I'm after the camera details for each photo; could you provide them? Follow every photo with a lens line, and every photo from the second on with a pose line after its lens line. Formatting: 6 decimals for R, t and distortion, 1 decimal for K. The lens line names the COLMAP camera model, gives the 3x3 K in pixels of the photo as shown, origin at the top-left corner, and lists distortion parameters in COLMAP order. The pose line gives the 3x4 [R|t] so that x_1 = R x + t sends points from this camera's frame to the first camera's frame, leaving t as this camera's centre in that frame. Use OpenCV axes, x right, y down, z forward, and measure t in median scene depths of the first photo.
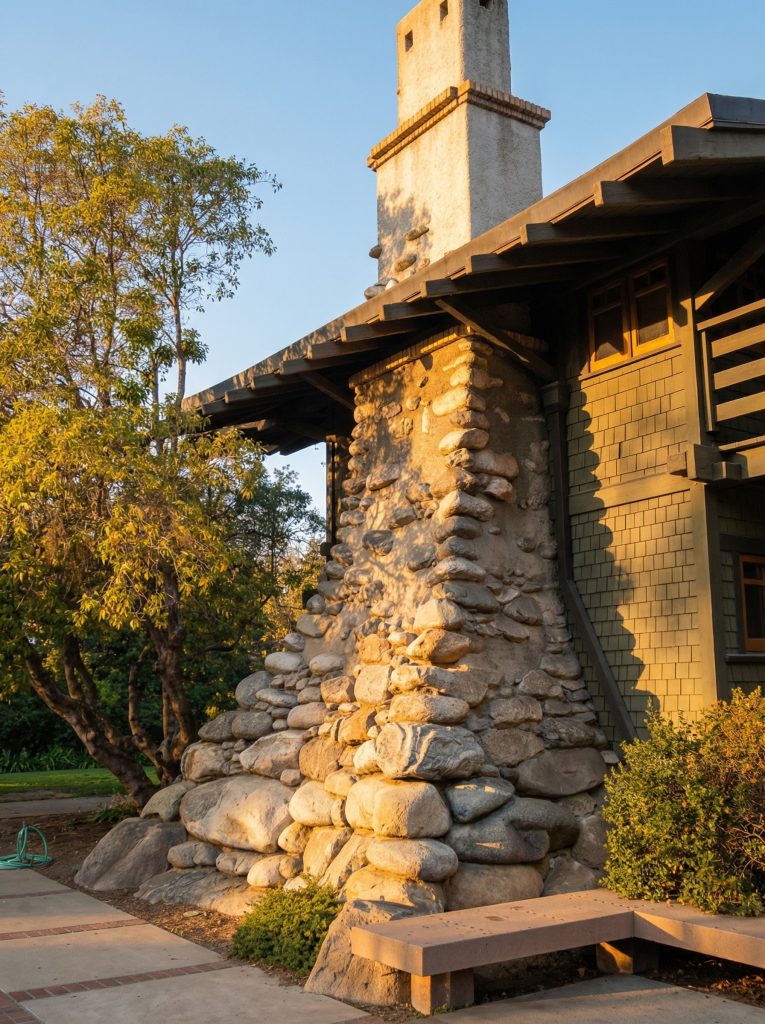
lens RADIAL K [[1066.8, 0, 382.5], [0, 1066.8, 512.0], [0, 0, 1]] dist [-0.082733, -0.009997]
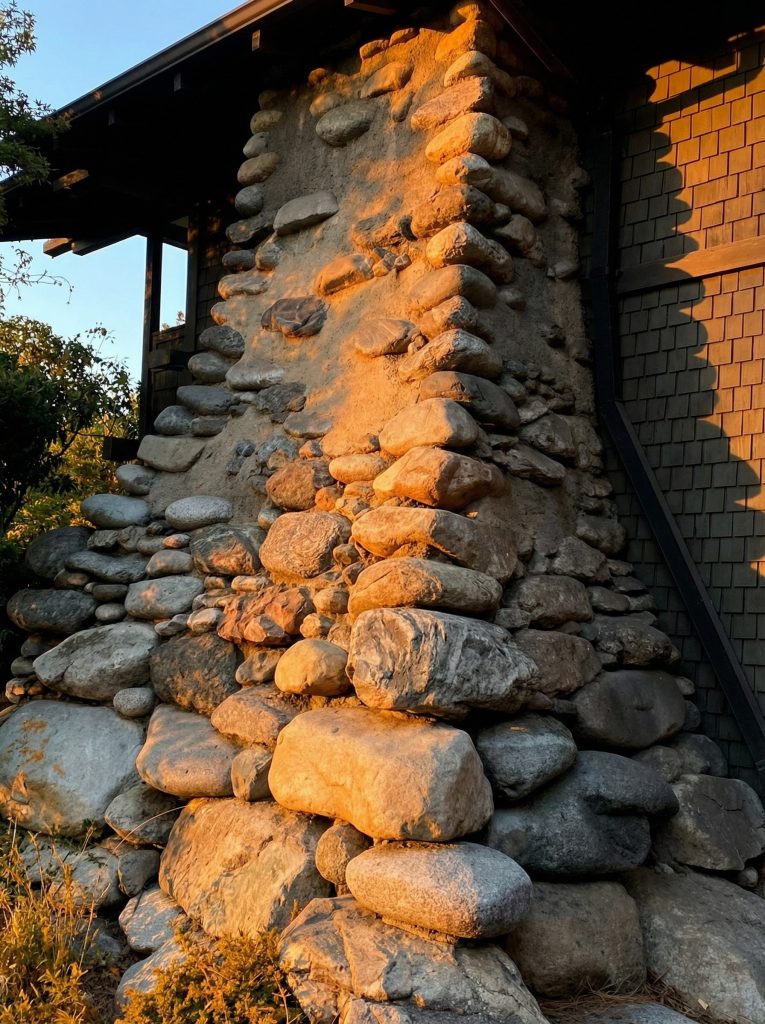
lens RADIAL K [[1066.8, 0, 382.5], [0, 1066.8, 512.0], [0, 0, 1]] dist [-0.082733, -0.009997]
pose [[0.971230, 0.065779, 0.228878, -0.096209], [-0.082617, 0.994474, 0.064769, 0.104223], [-0.223352, -0.081815, 0.971298, 0.441133]]
